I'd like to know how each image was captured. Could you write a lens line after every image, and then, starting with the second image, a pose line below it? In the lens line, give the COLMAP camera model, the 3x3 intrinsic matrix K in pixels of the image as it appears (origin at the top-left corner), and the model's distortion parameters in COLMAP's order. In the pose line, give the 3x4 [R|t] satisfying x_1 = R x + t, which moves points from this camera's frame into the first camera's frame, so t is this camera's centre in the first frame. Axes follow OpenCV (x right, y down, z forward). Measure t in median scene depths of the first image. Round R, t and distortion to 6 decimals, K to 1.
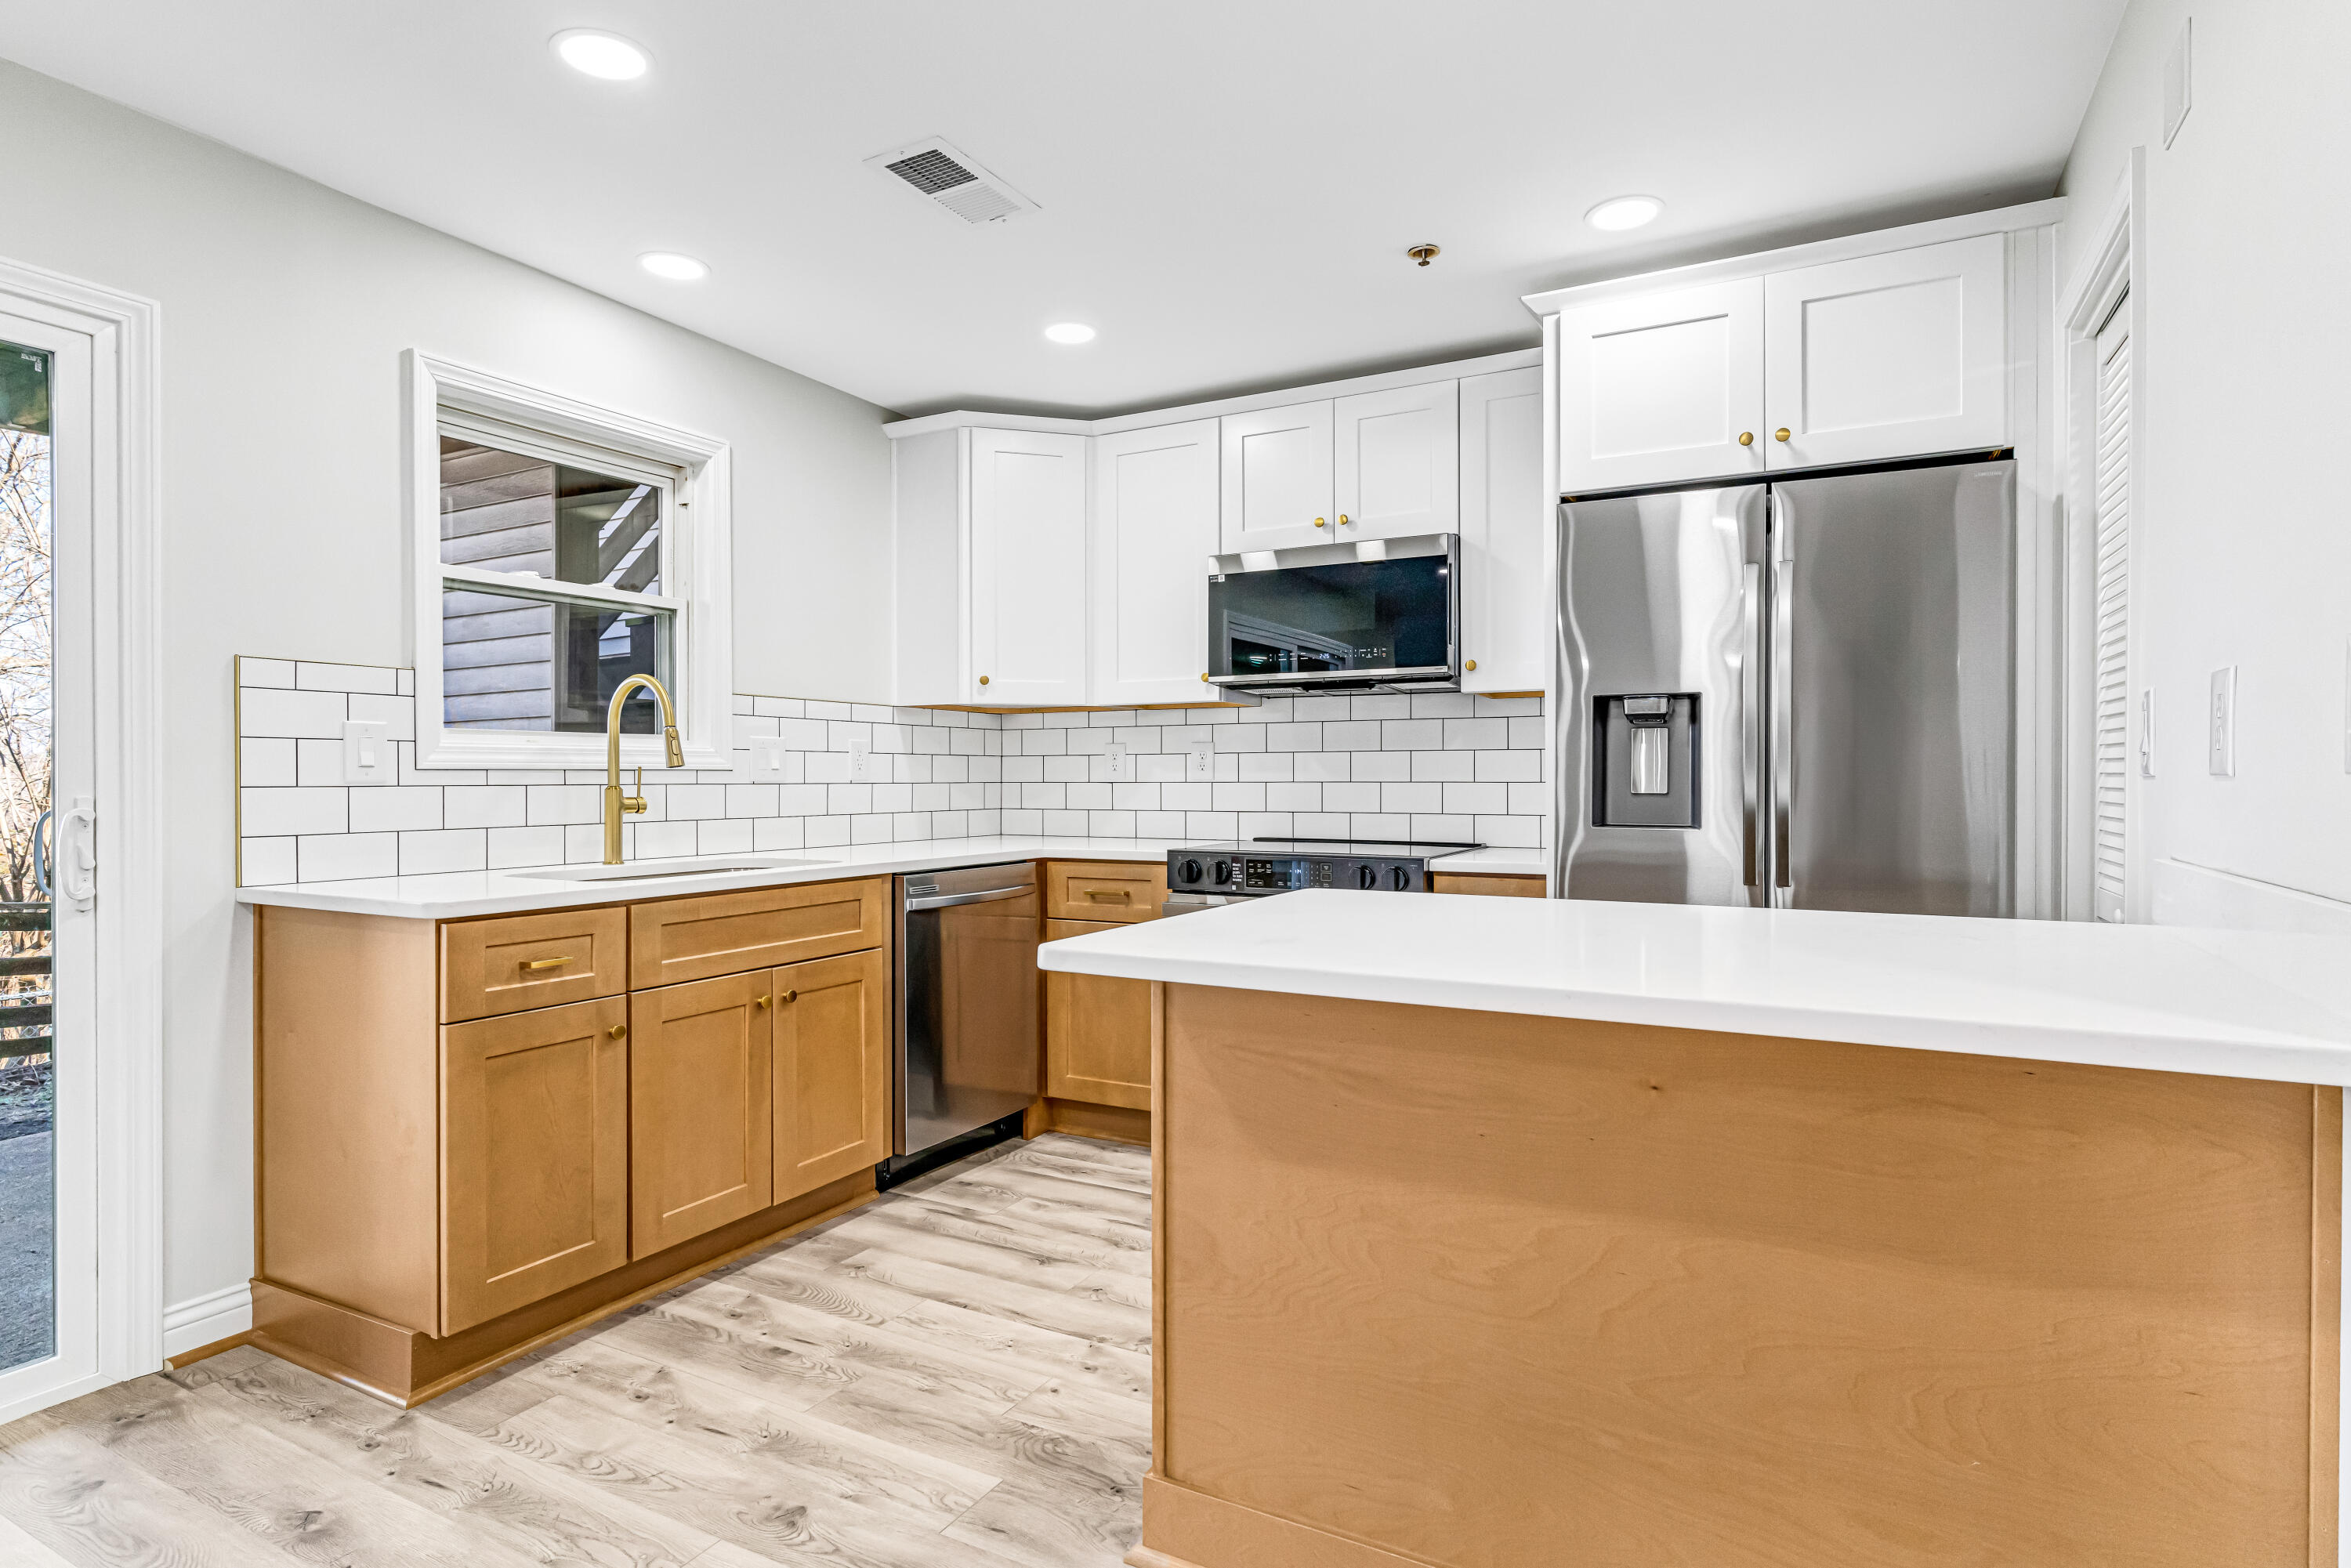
lens RADIAL K [[1220.4, 0, 1168.3], [0, 1220.4, 778.8], [0, 0, 1]] dist [0.000914, 0.001117]
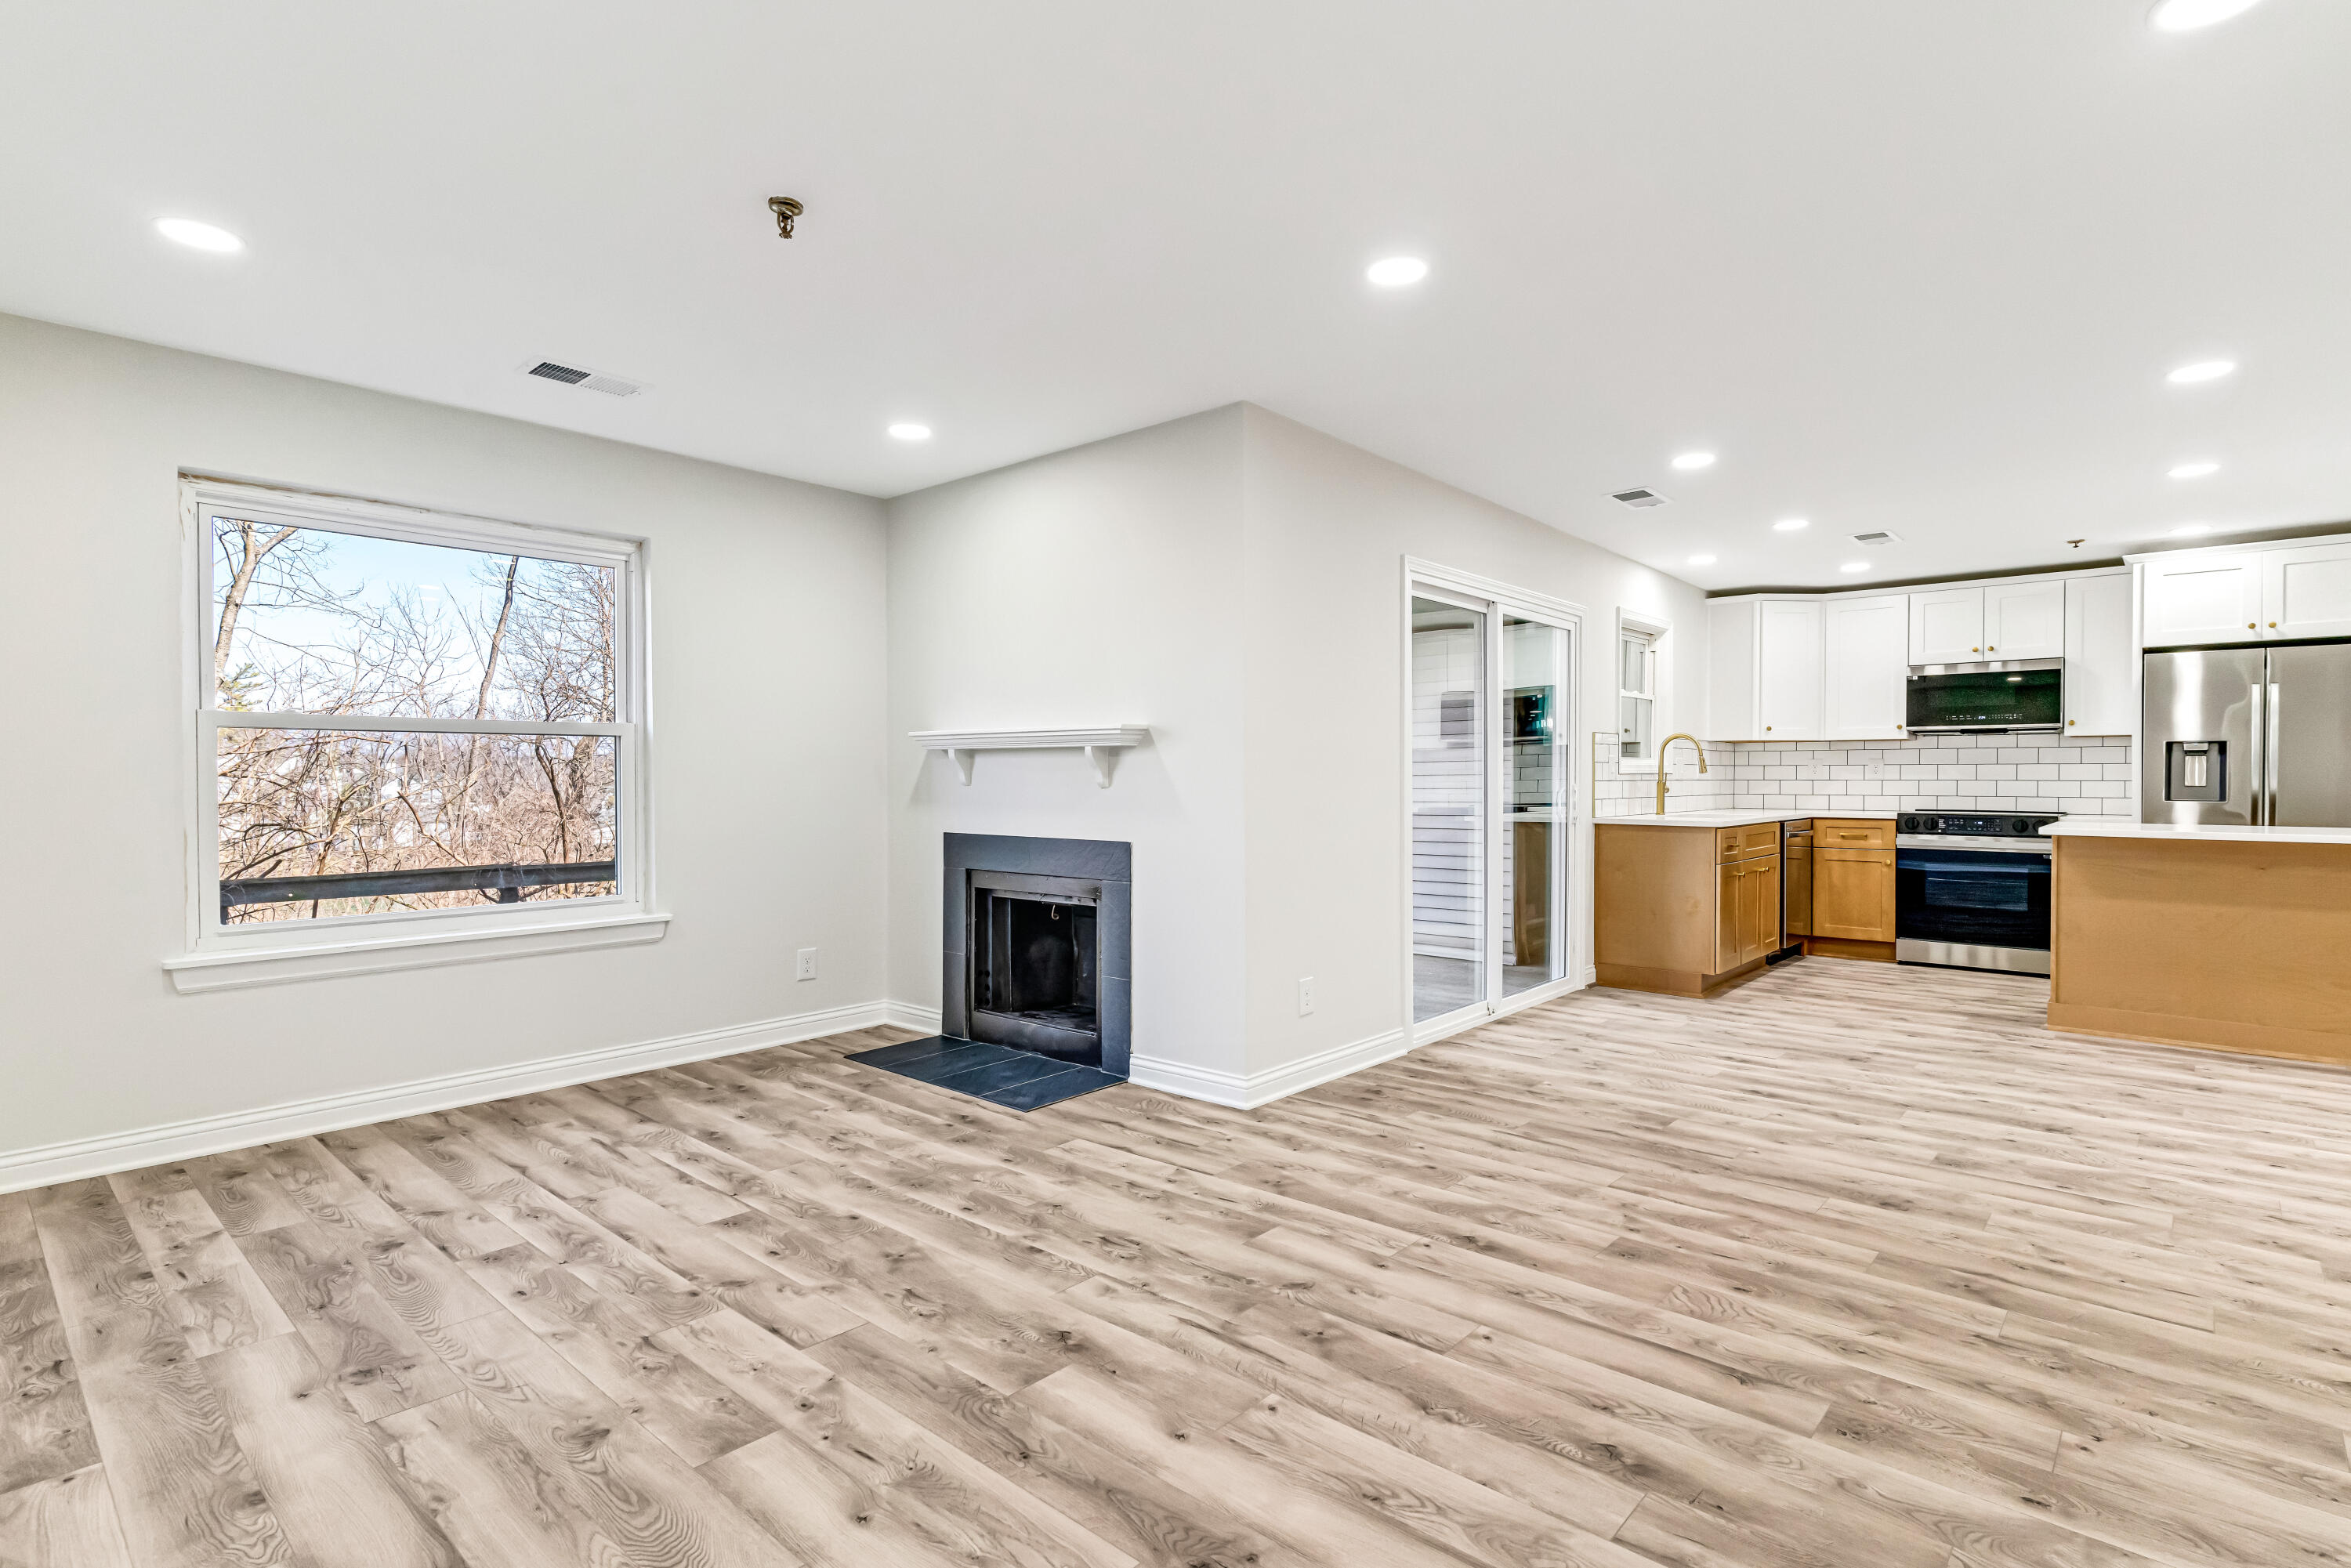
lens RADIAL K [[1133.6, 0, 1174.9], [0, 1133.6, 781.9], [0, 0, 1]] dist [0.004539, -0.000837]
pose [[0.973537, 0.005056, -0.228473, -0.748773], [-0.003740, 0.999974, 0.006192, -0.001494], [0.228499, -0.005173, 0.973530, -1.141167]]
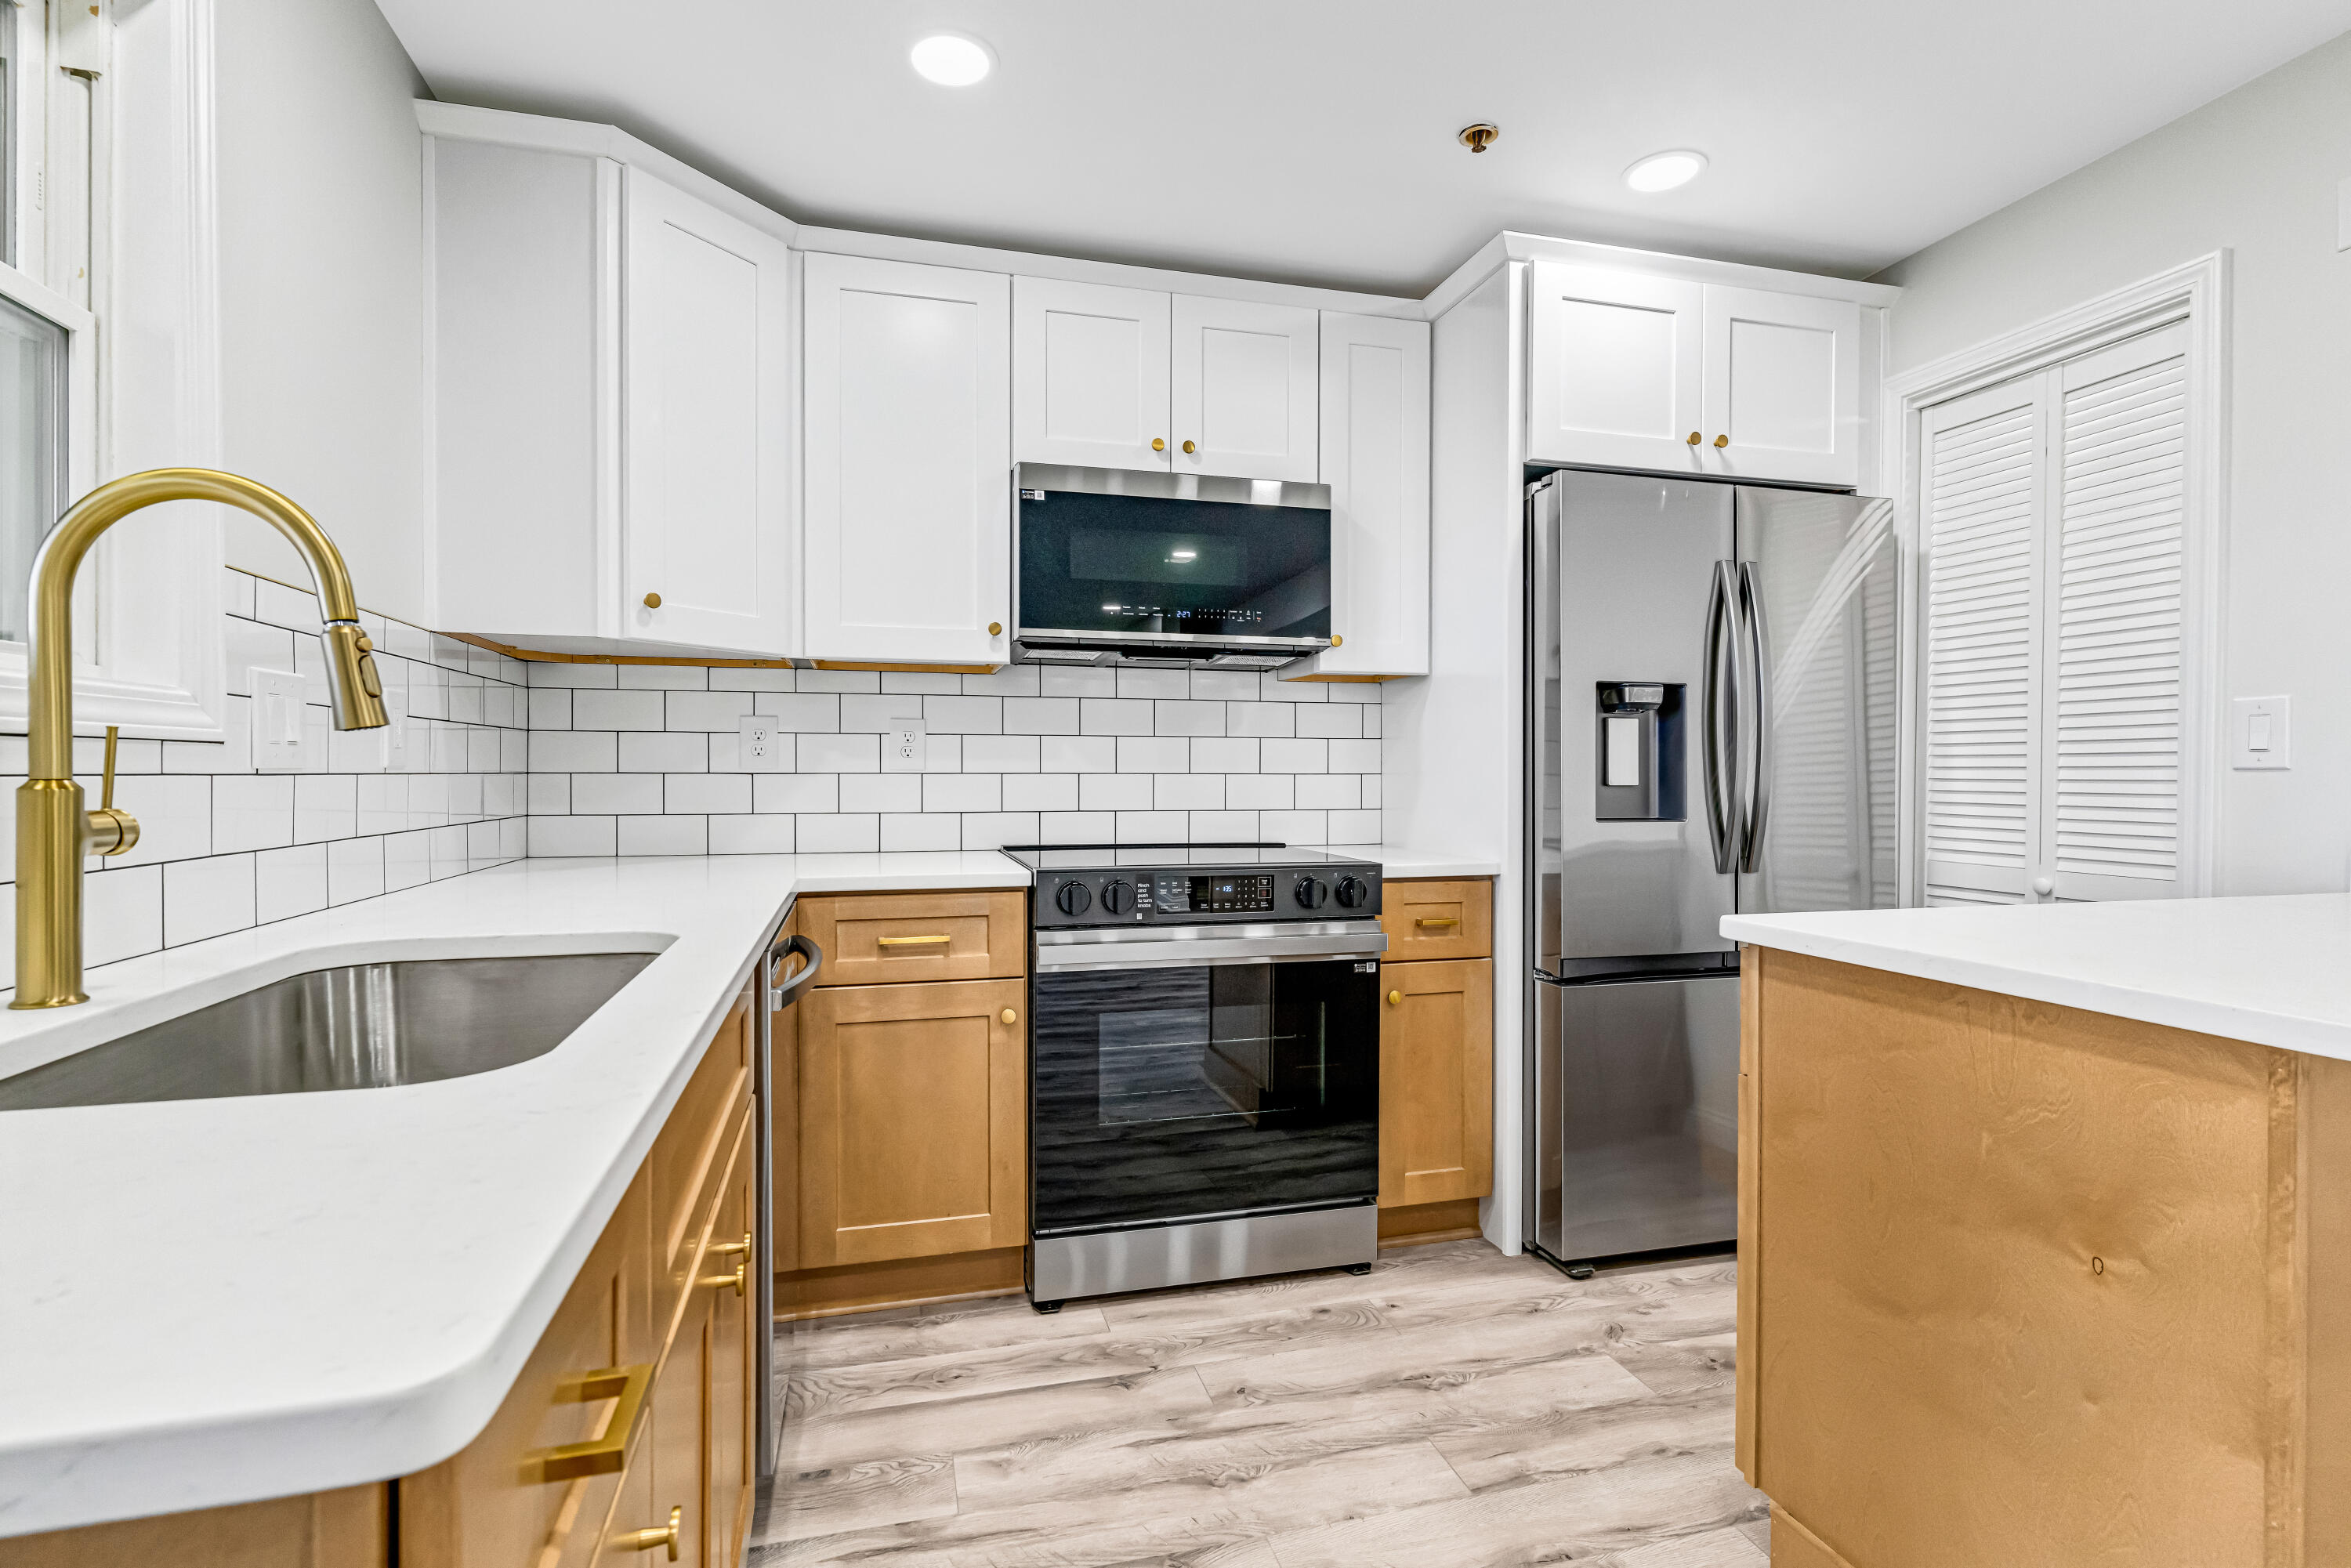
lens RADIAL K [[1133.6, 0, 1174.3], [0, 1133.6, 782.3], [0, 0, 1]] dist [0.004539, -0.000837]
pose [[0.724412, -0.003308, 0.689359, -0.388801], [-0.003270, 0.999961, 0.008234, 0.002392], [-0.689359, -0.008219, 0.724373, 0.475868]]
